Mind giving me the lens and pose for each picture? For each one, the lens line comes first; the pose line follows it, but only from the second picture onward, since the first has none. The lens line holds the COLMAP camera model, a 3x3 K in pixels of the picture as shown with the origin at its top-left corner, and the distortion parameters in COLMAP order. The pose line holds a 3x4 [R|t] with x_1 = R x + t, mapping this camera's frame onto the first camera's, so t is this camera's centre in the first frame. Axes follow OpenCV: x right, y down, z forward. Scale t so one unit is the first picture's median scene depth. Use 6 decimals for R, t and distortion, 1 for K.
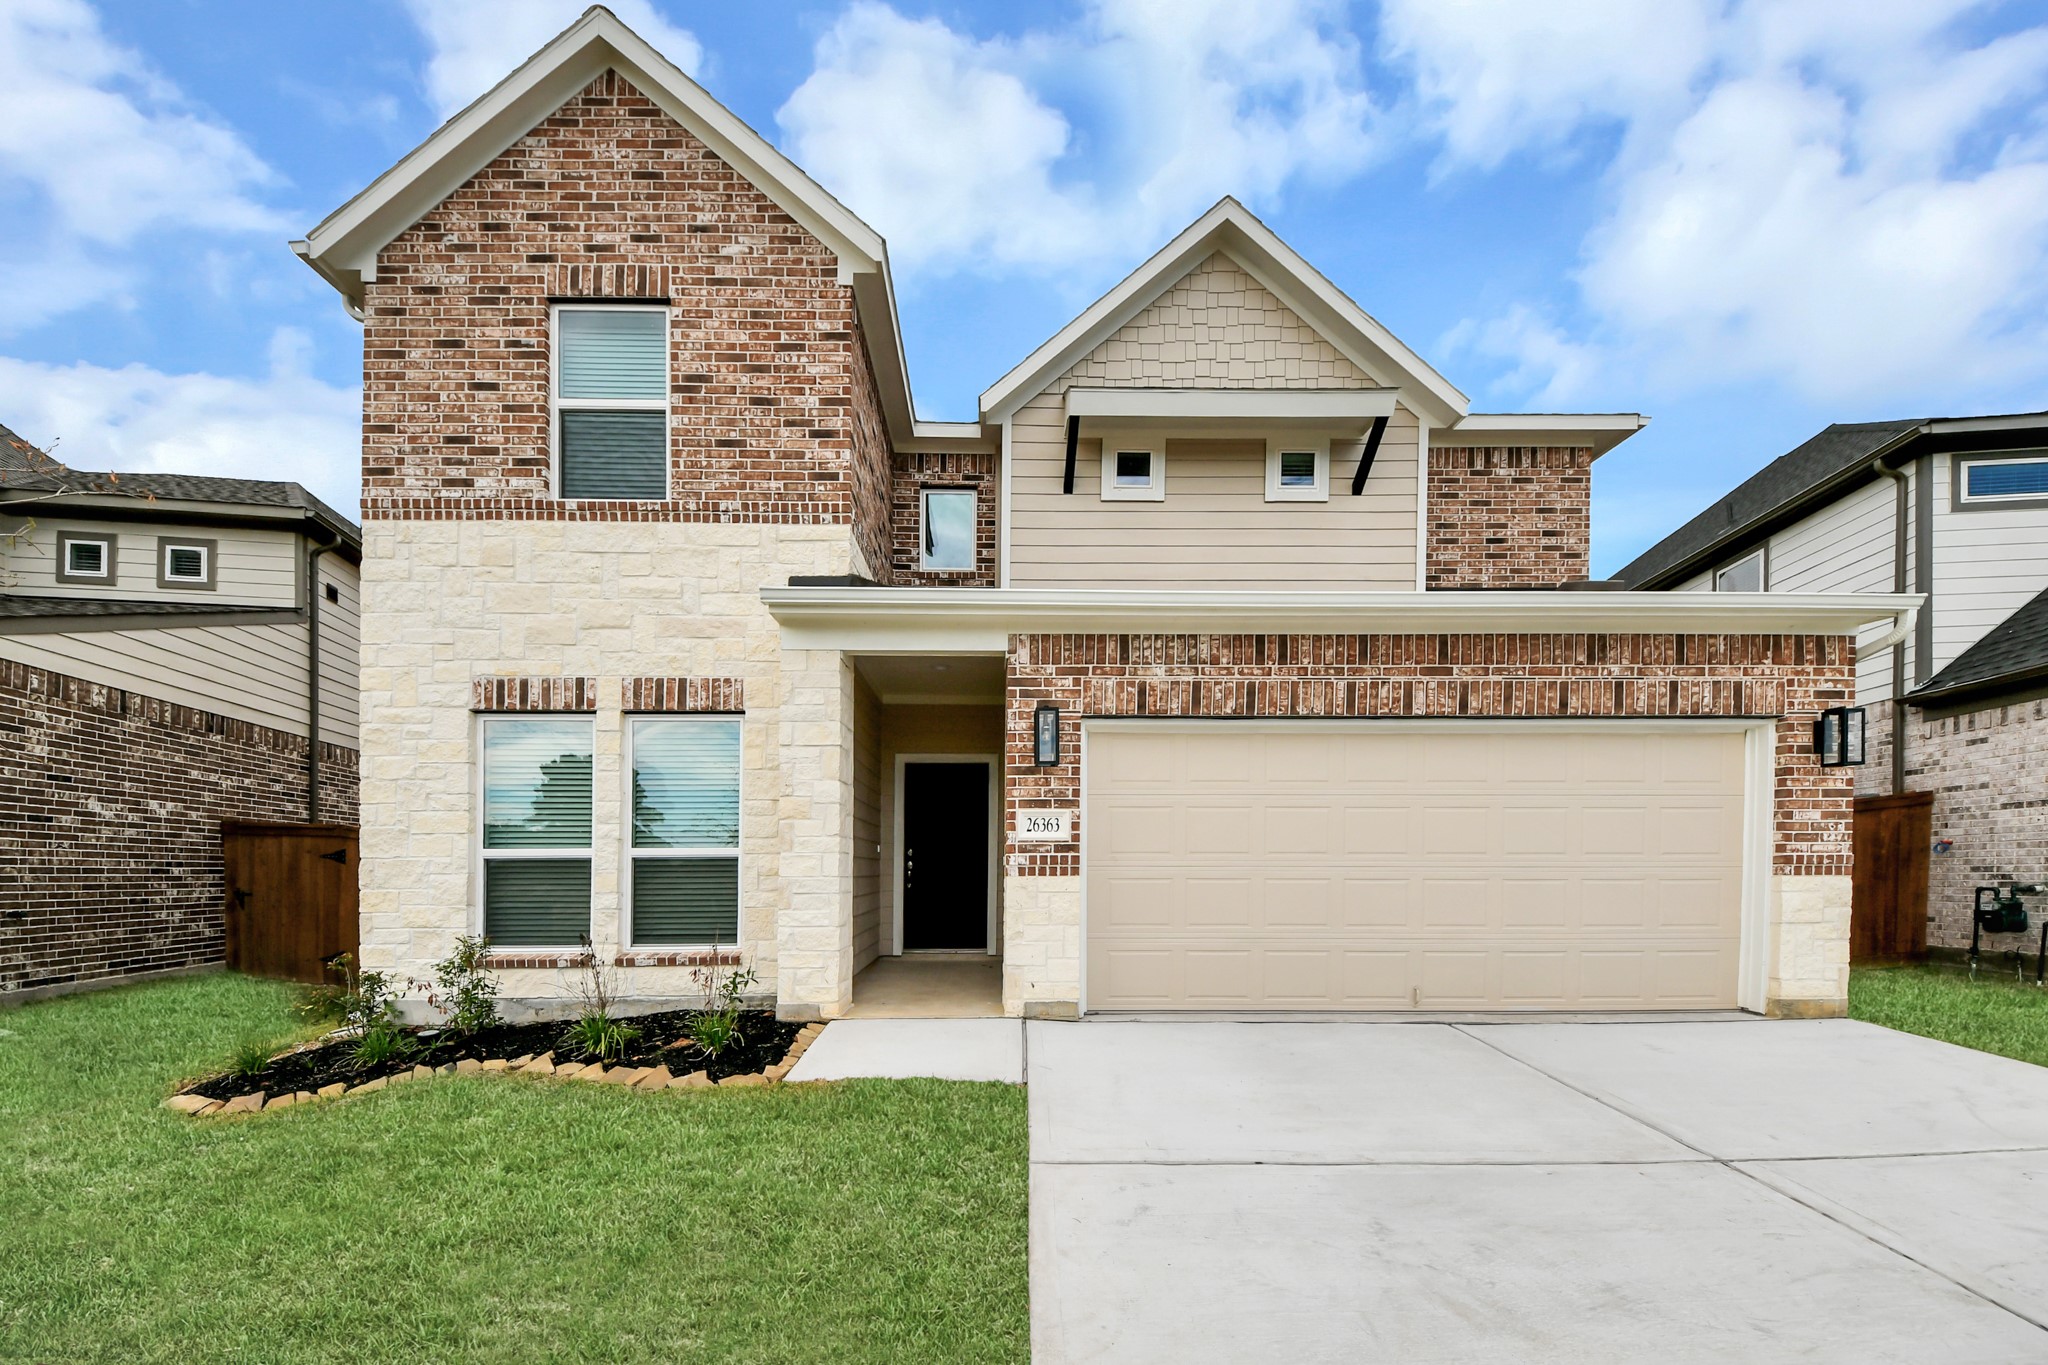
lens RADIAL K [[709.5, 0, 970.6], [0, 709.5, 831.4], [0, 0, 1]] dist [-0.034771, 0.000253]
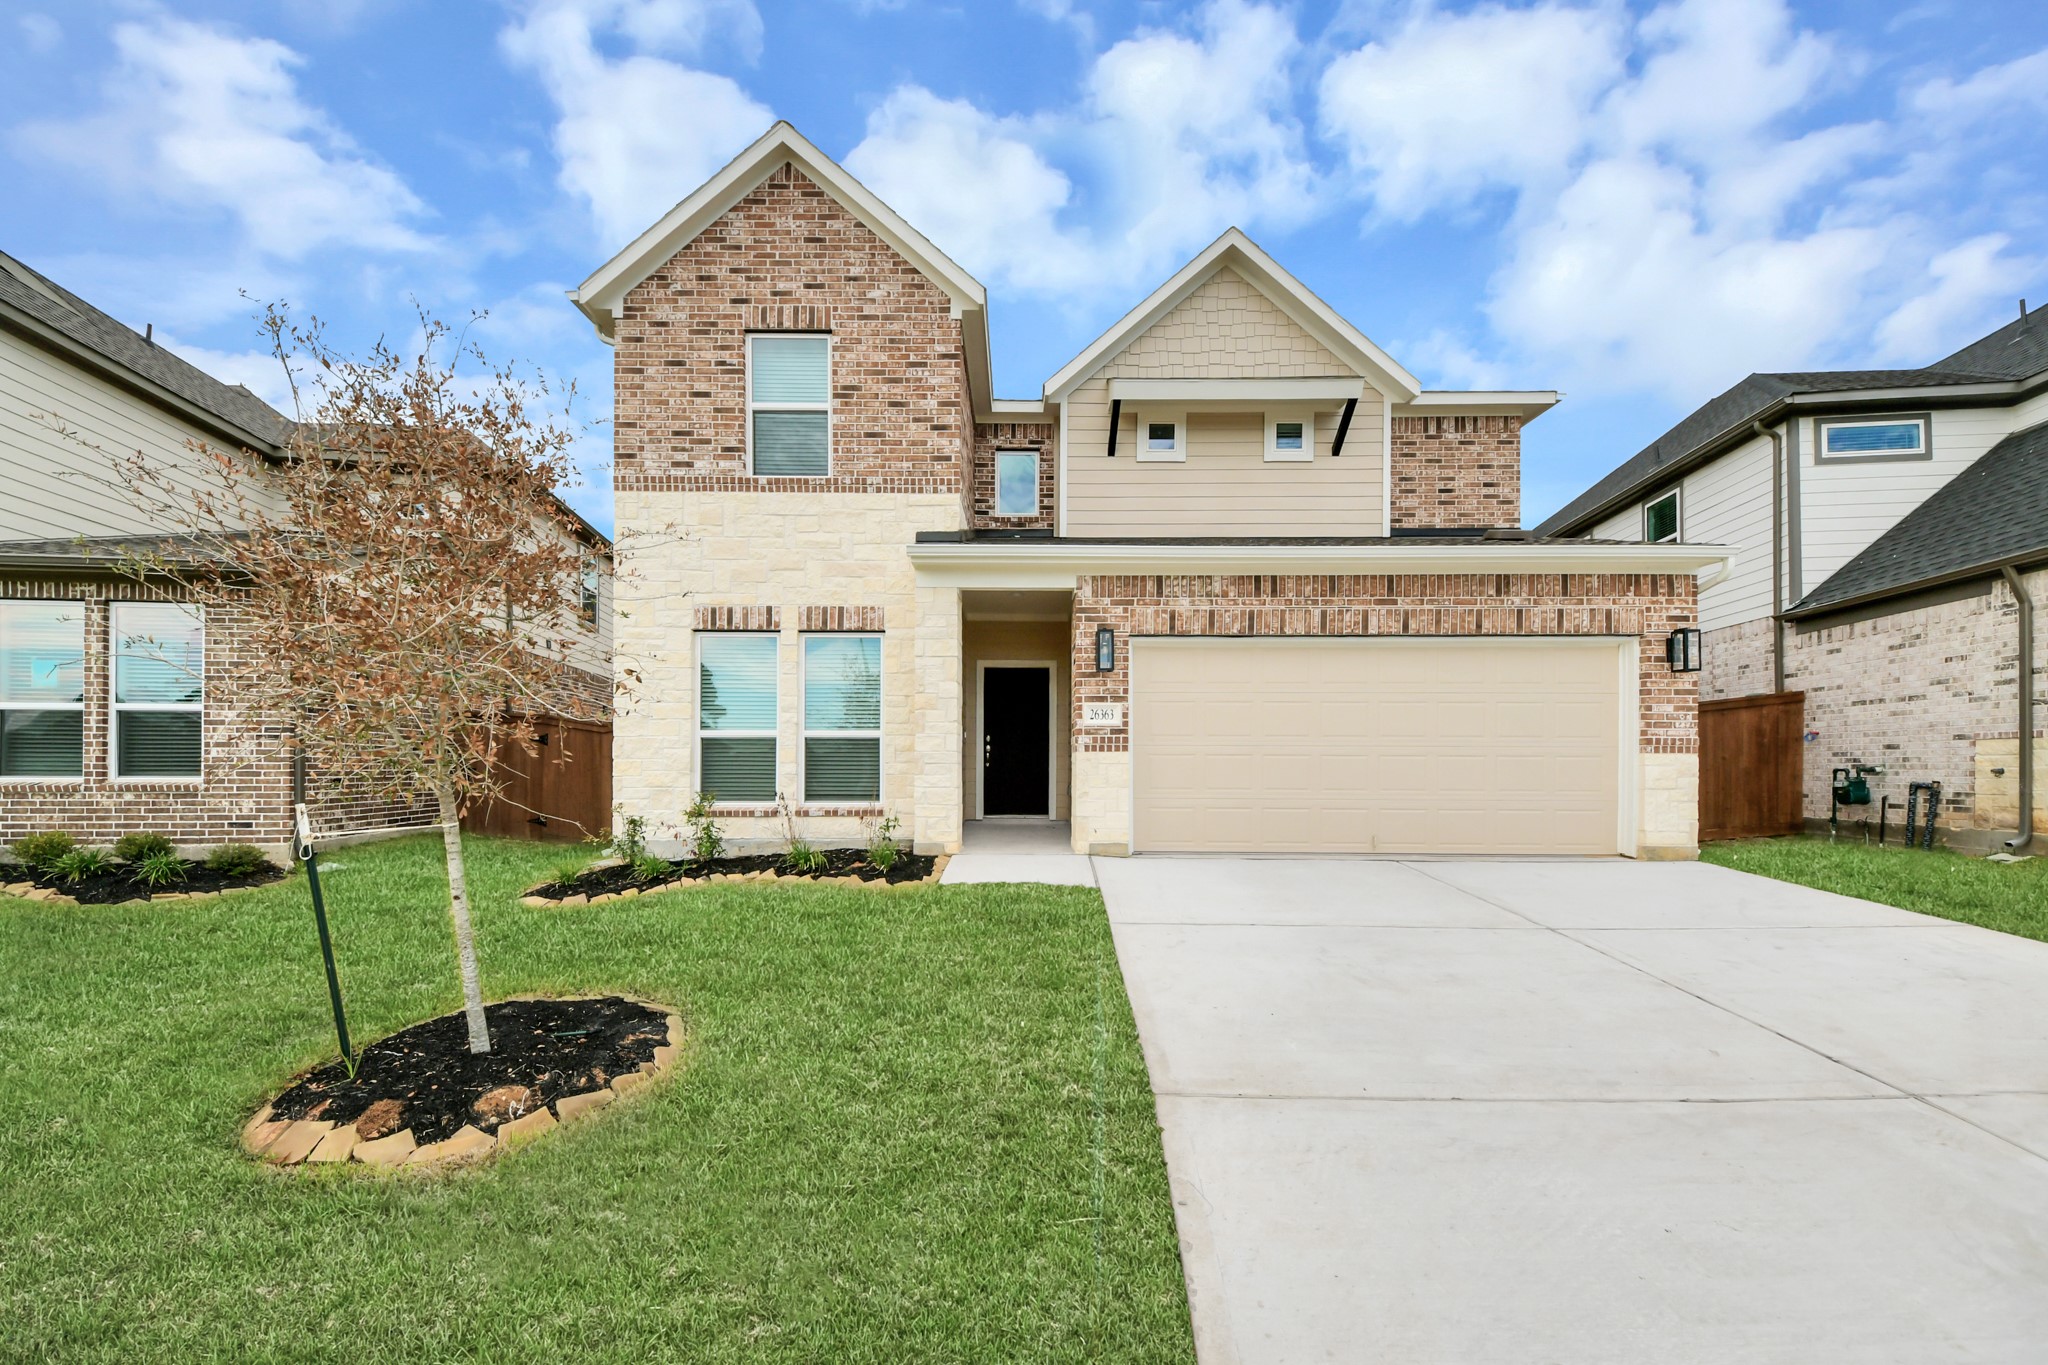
lens RADIAL K [[735.8, 0, 1016.3], [0, 735.8, 714.7], [0, 0, 1]] dist [-0.052557, -0.000111]
pose [[0.998832, 0.000087, 0.048310, -0.130541], [0.001162, 0.999666, -0.025827, 0.028004], [-0.048296, 0.025853, 0.998498, -0.406107]]
